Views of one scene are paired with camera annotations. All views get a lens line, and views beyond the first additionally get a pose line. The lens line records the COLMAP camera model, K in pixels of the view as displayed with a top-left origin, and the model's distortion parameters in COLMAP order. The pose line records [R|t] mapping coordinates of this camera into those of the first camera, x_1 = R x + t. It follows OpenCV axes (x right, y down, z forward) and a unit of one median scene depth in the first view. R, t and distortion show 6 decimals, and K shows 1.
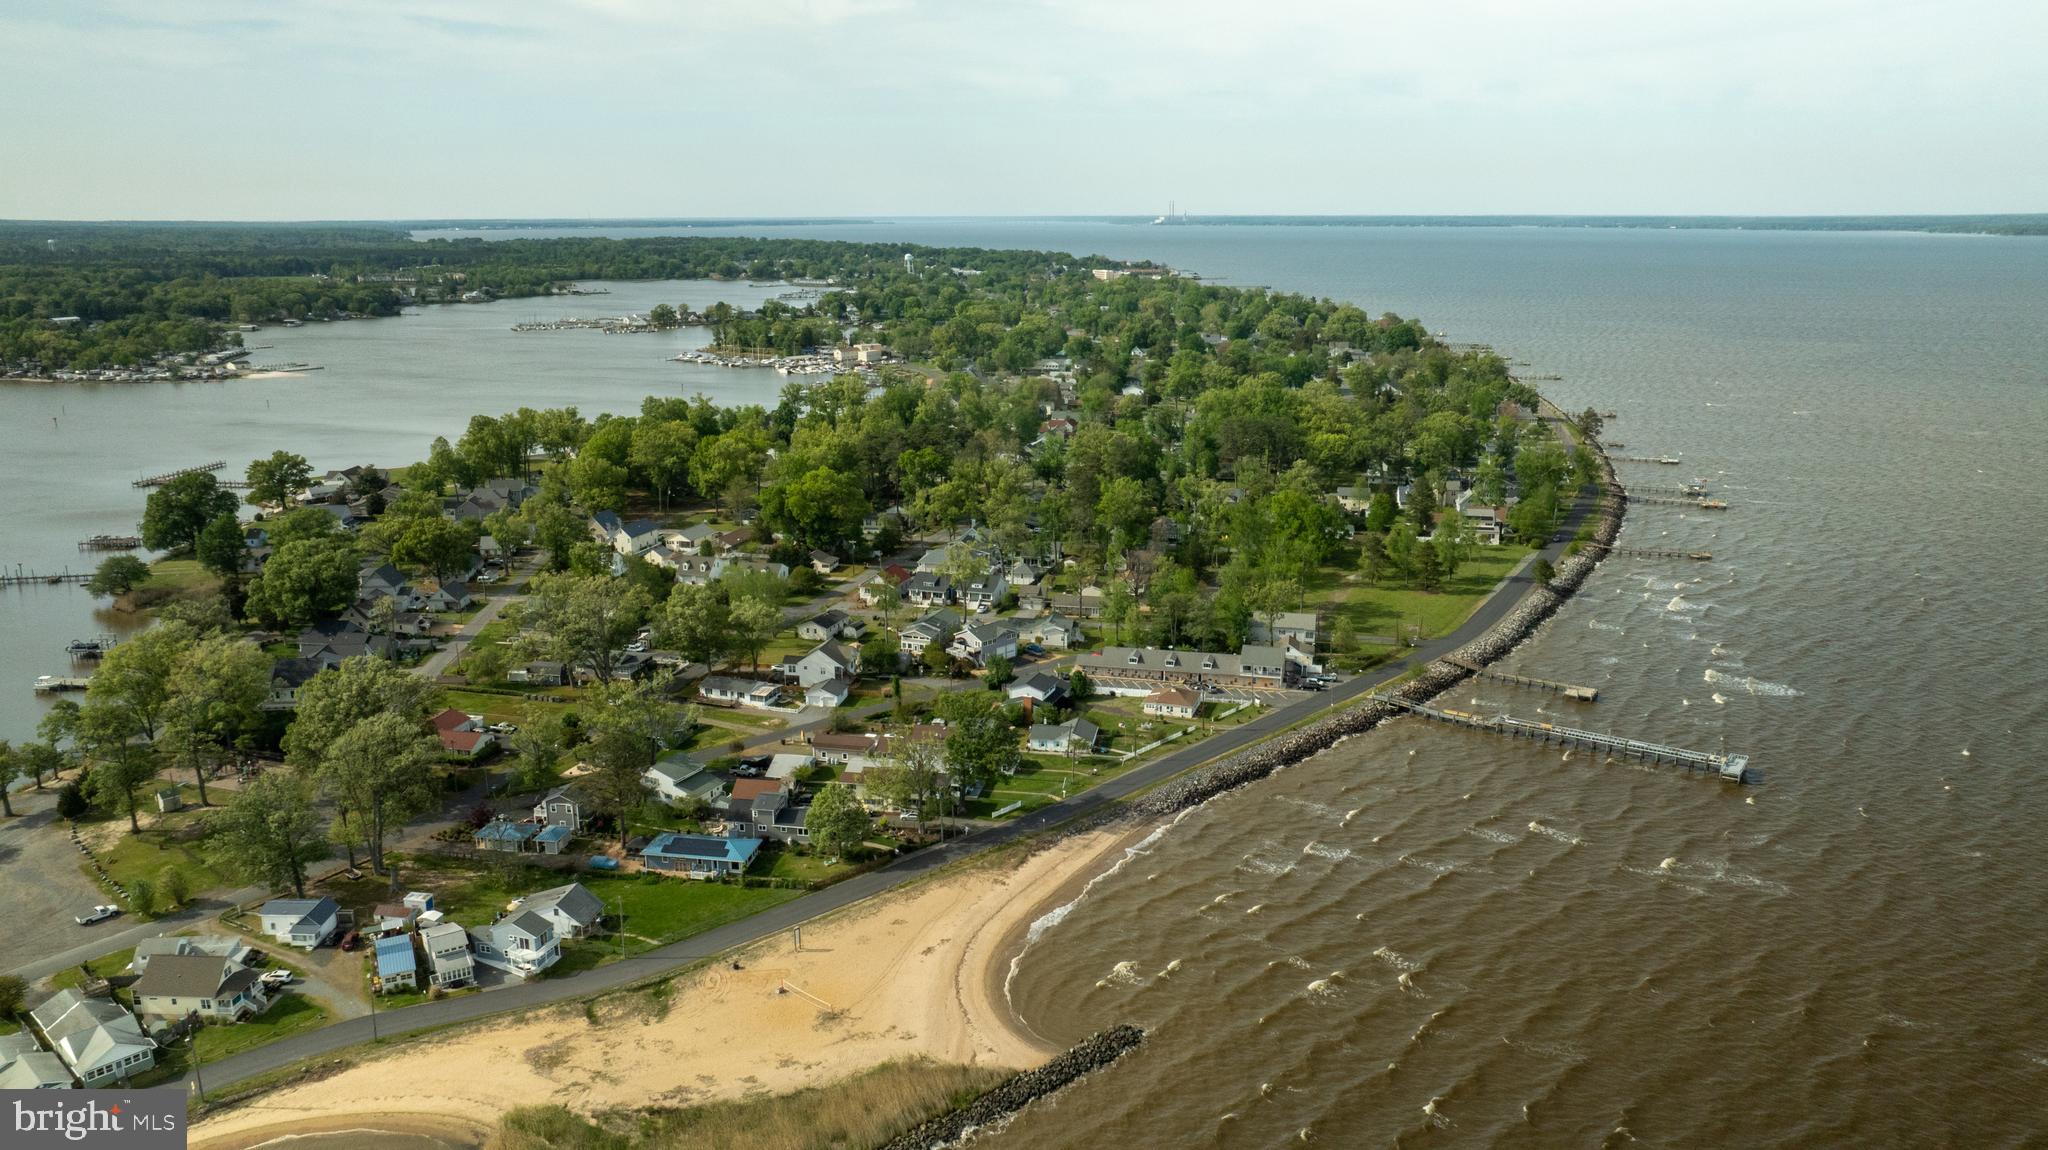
lens RADIAL K [[1408.0, 0, 1024.0], [0, 1408.0, 604.9], [0, 0, 1]] dist [-0.026756, 0.025177]
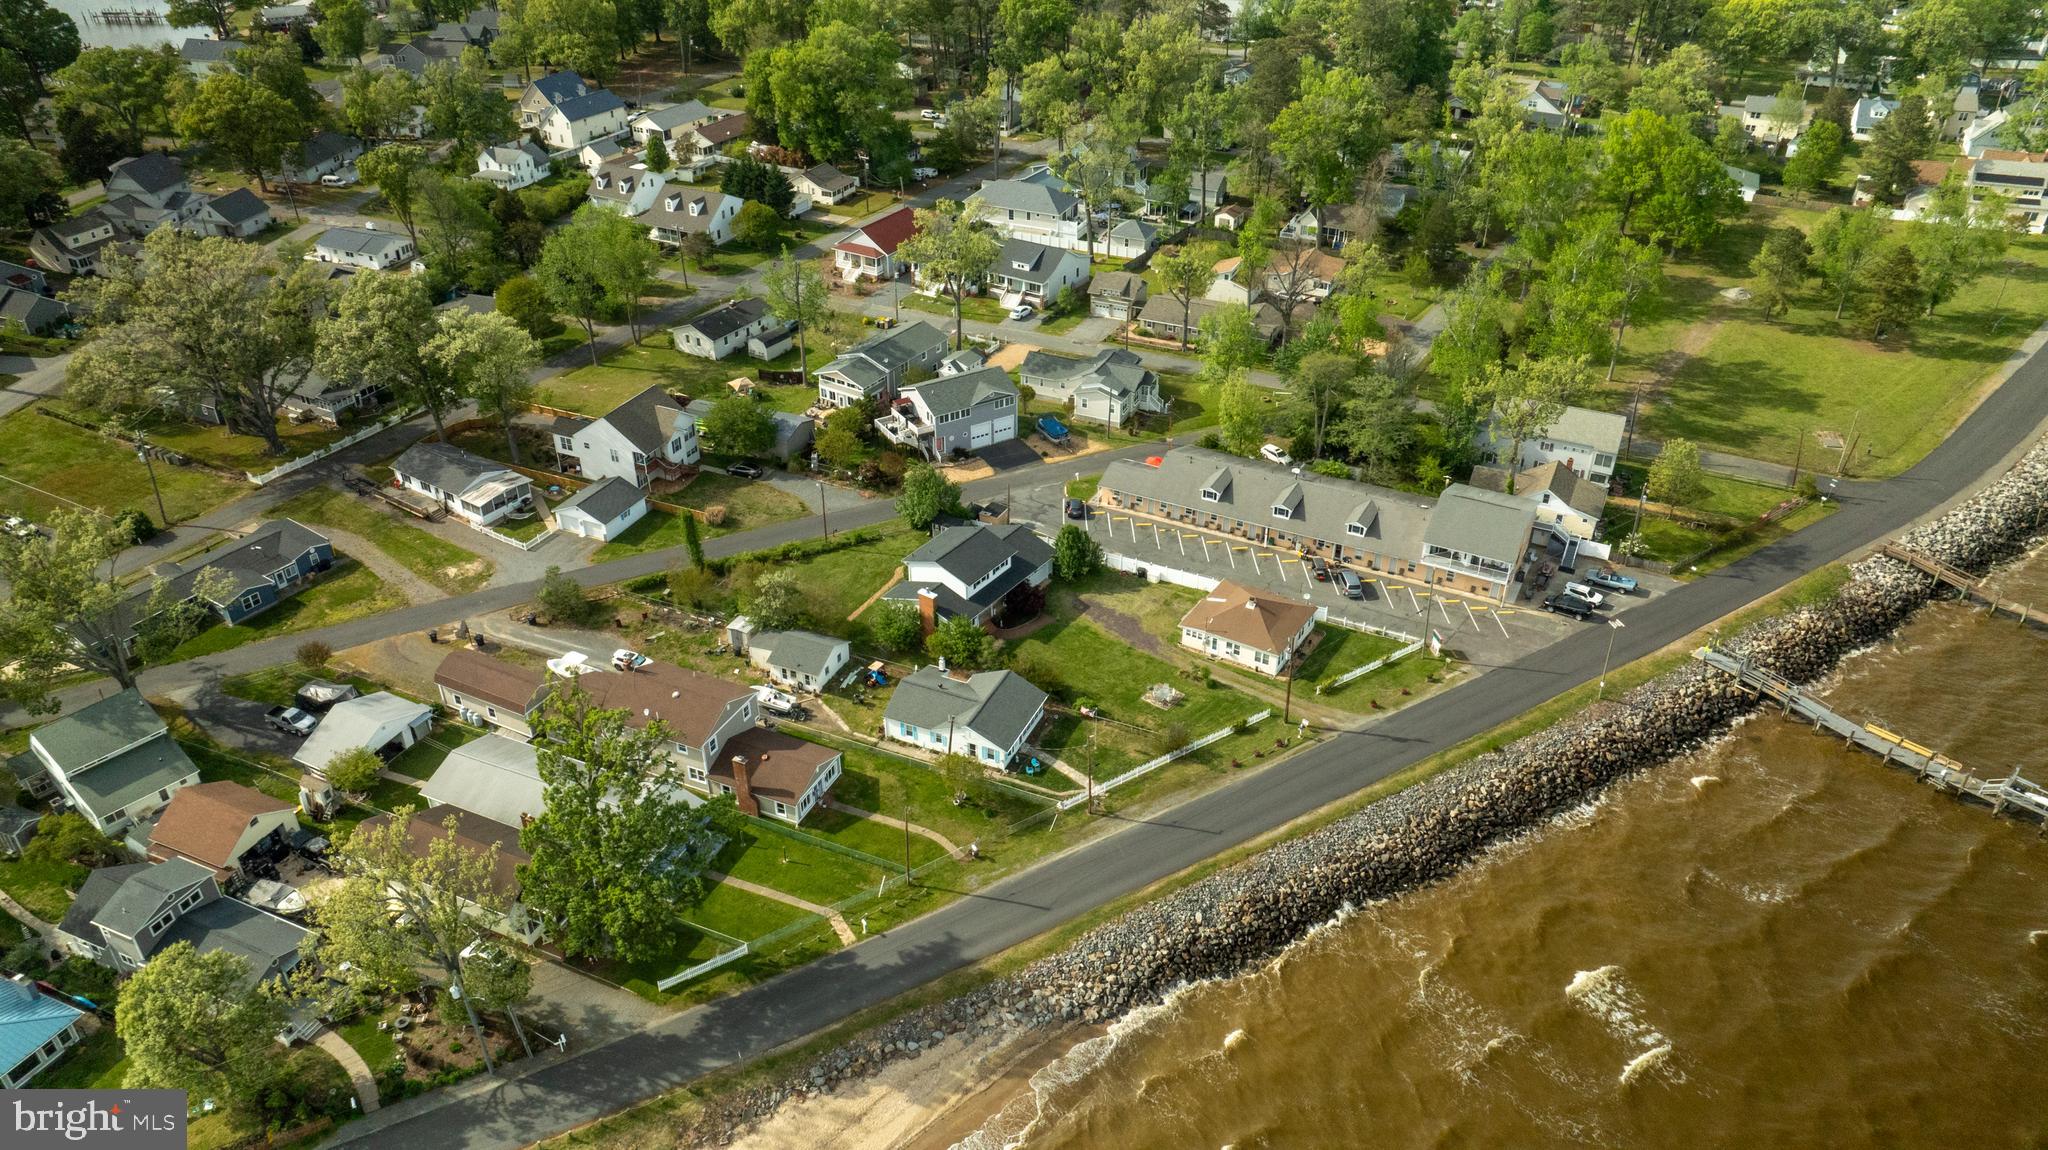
lens RADIAL K [[1408.0, 0, 1024.0], [0, 1408.0, 604.9], [0, 0, 1]] dist [-0.026756, 0.025177]
pose [[0.970853, 0.133988, -0.198725, 0.115243], [-0.065186, 0.945499, 0.319034, -0.076003], [0.230641, -0.296781, 0.926674, 0.504925]]
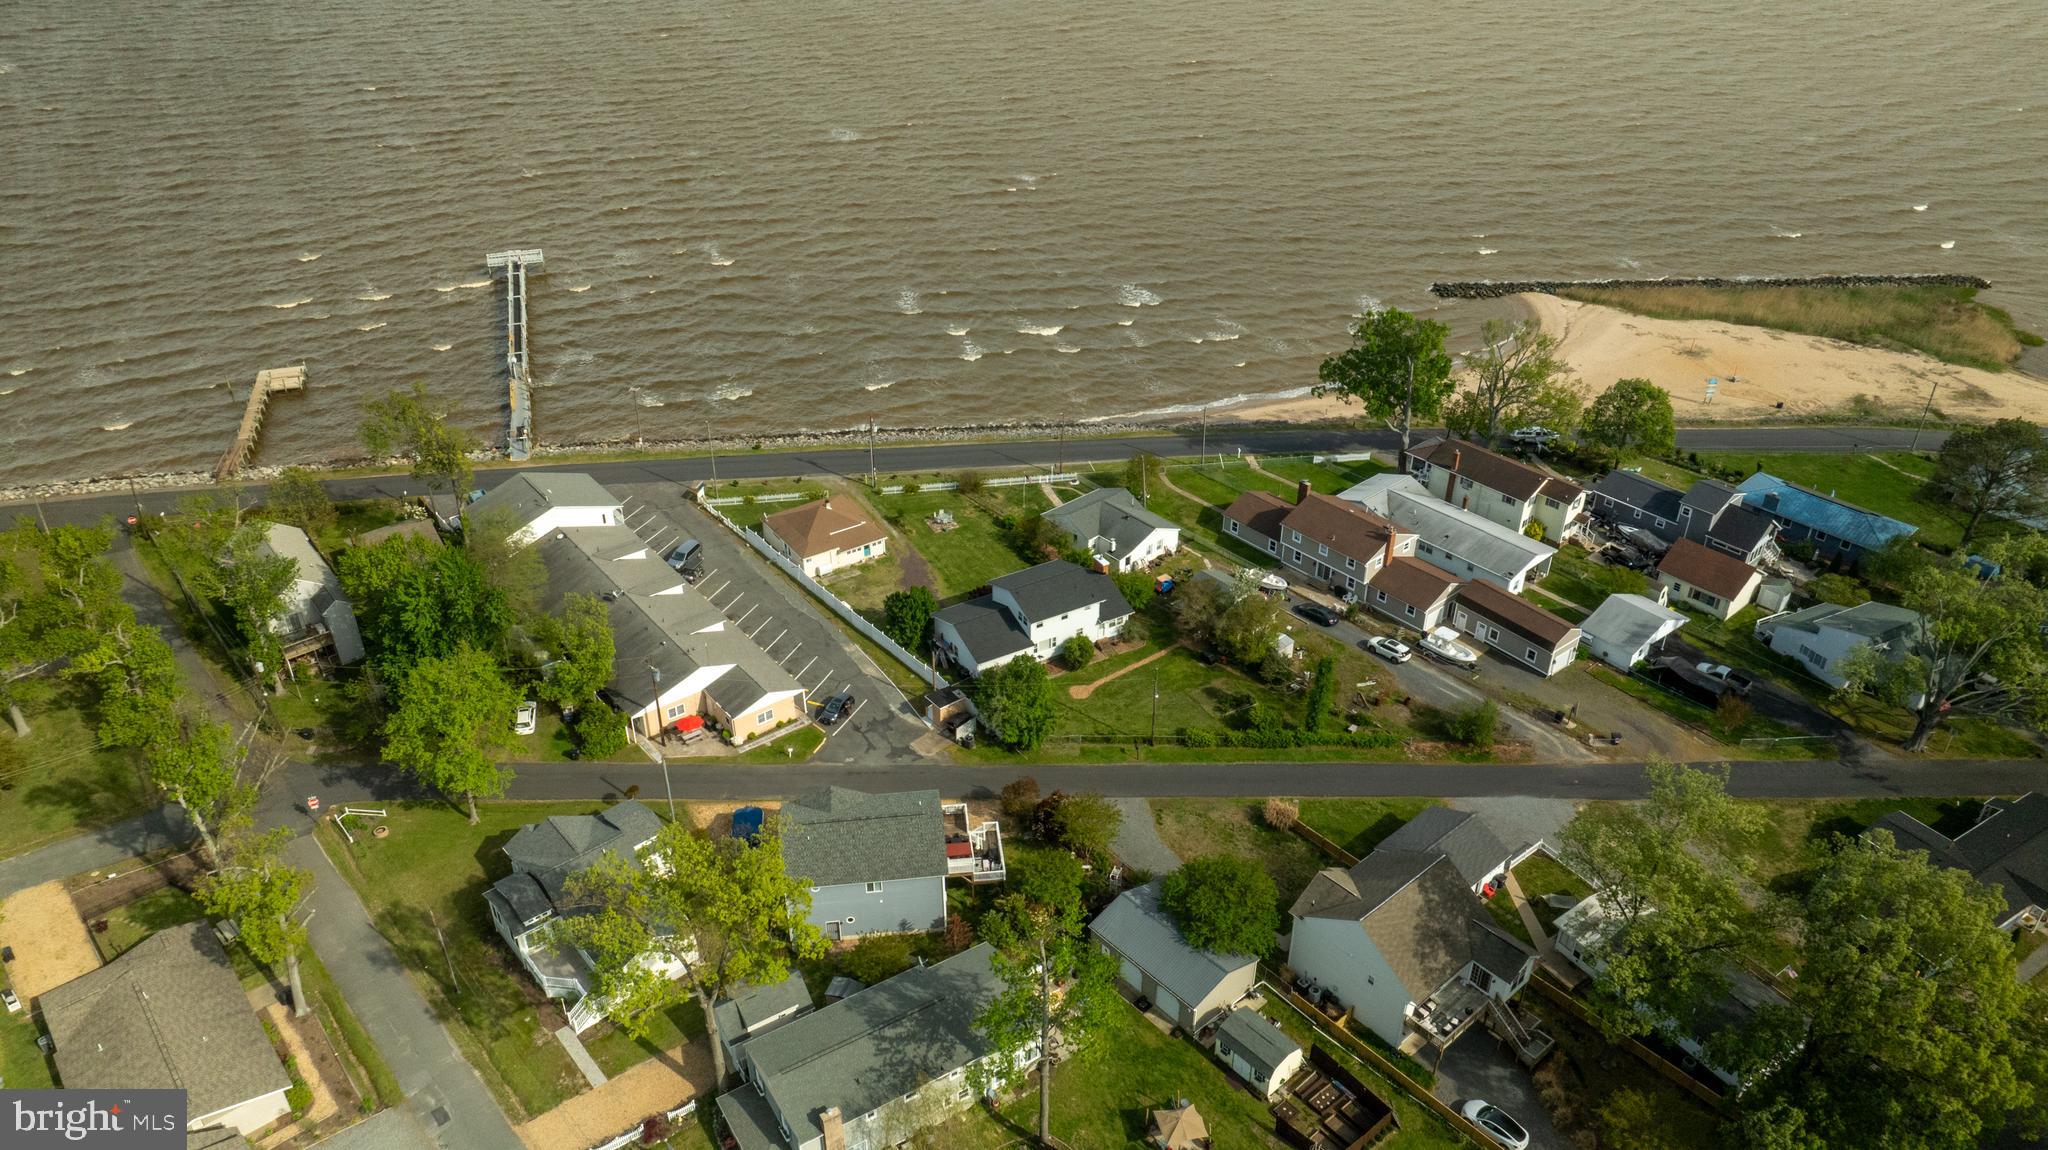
lens RADIAL K [[1434.9, 0, 1024.0], [0, 1434.9, 575.0], [0, 0, 1]] dist [-0.024496, 0.010771]
pose [[-0.792109, -0.323032, 0.517894, -0.203944], [0.160255, 0.708649, 0.687121, -0.245414], [-0.588967, 0.627269, -0.509560, 1.132537]]
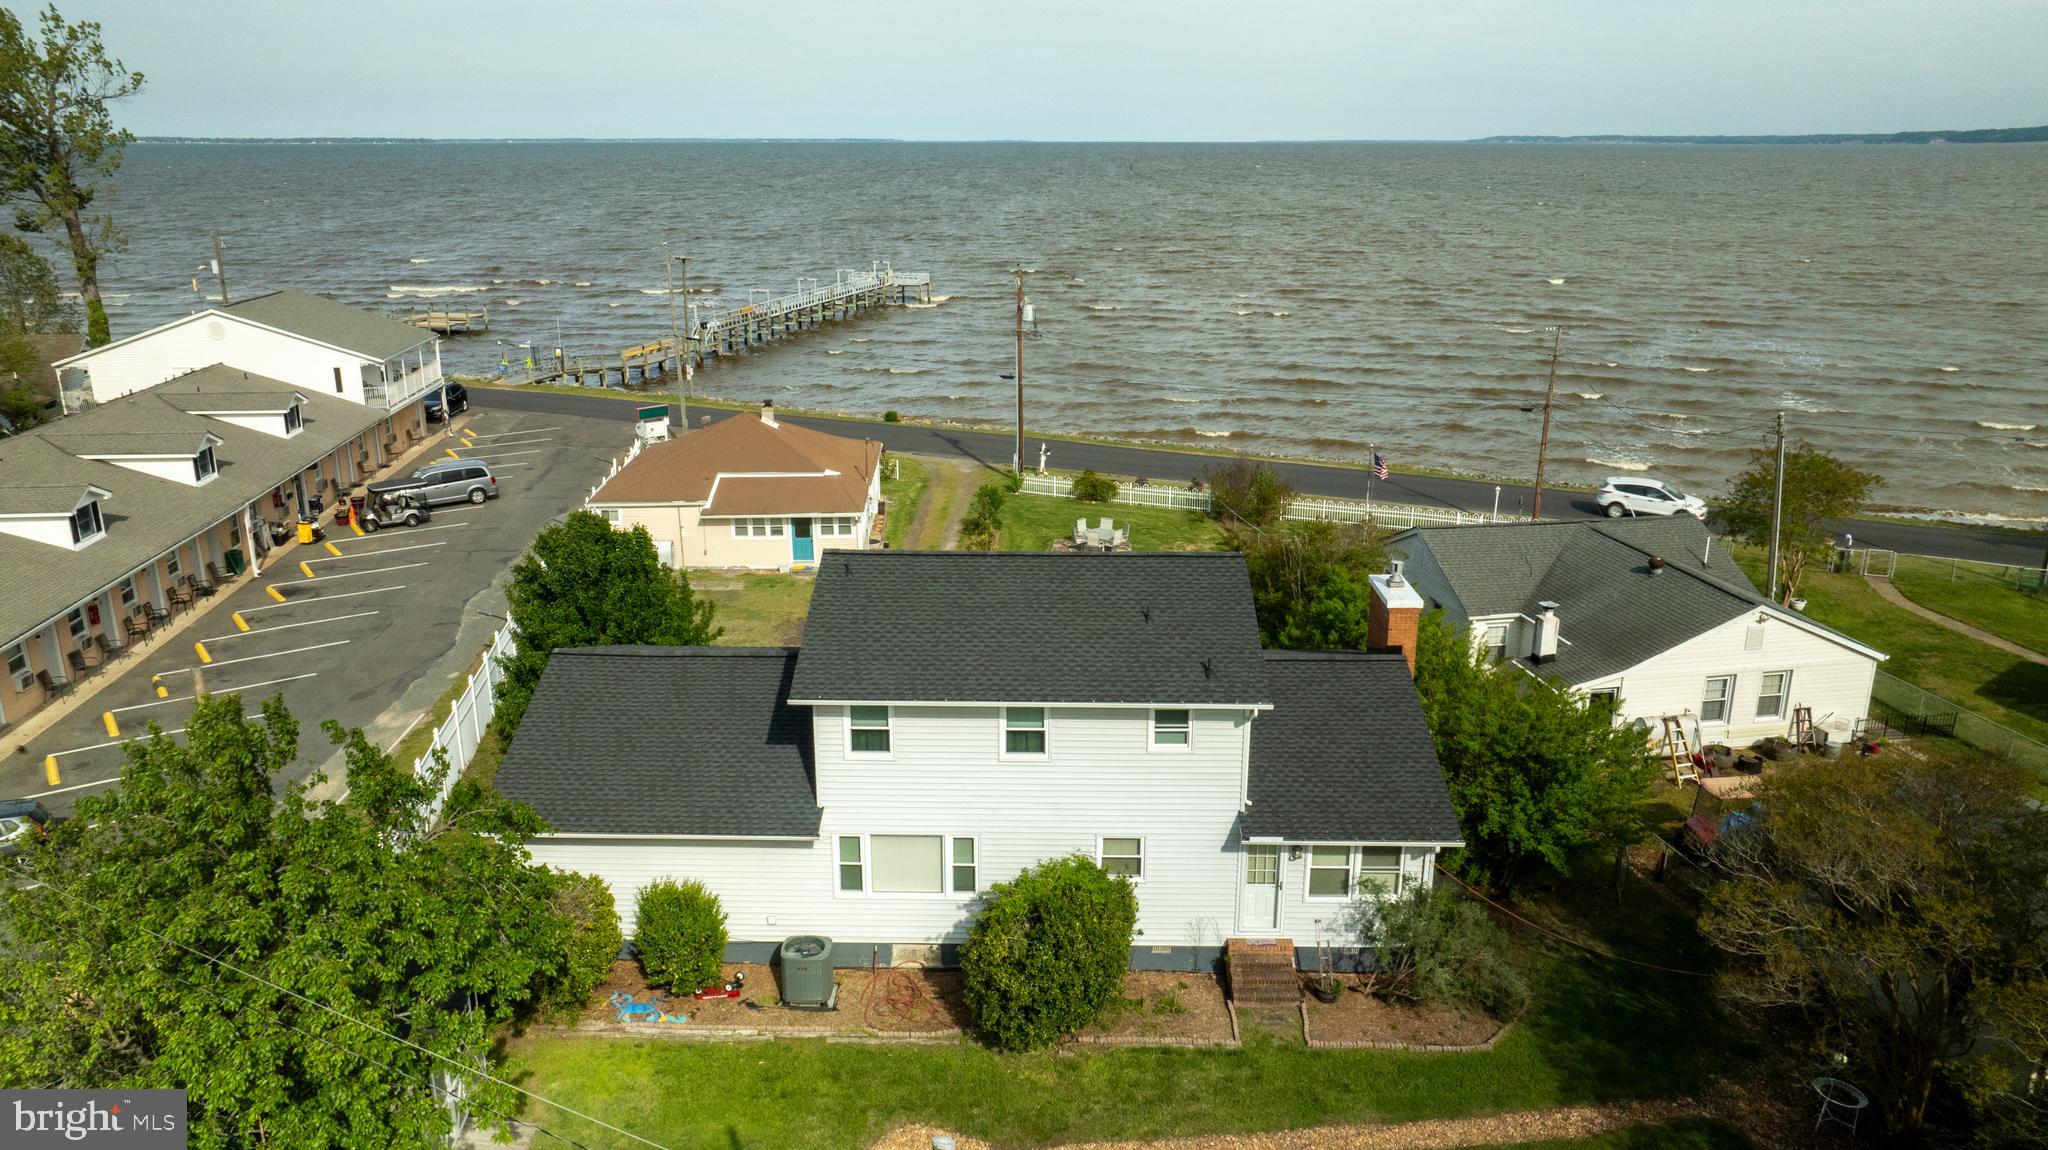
lens RADIAL K [[1434.9, 0, 1024.0], [0, 1434.9, 575.0], [0, 0, 1]] dist [-0.024496, 0.010771]
pose [[-0.350669, -0.263903, 0.898547, -0.067734], [0.248189, 0.898978, 0.360888, 0.017587], [-0.903014, 0.349562, -0.249745, 0.935702]]
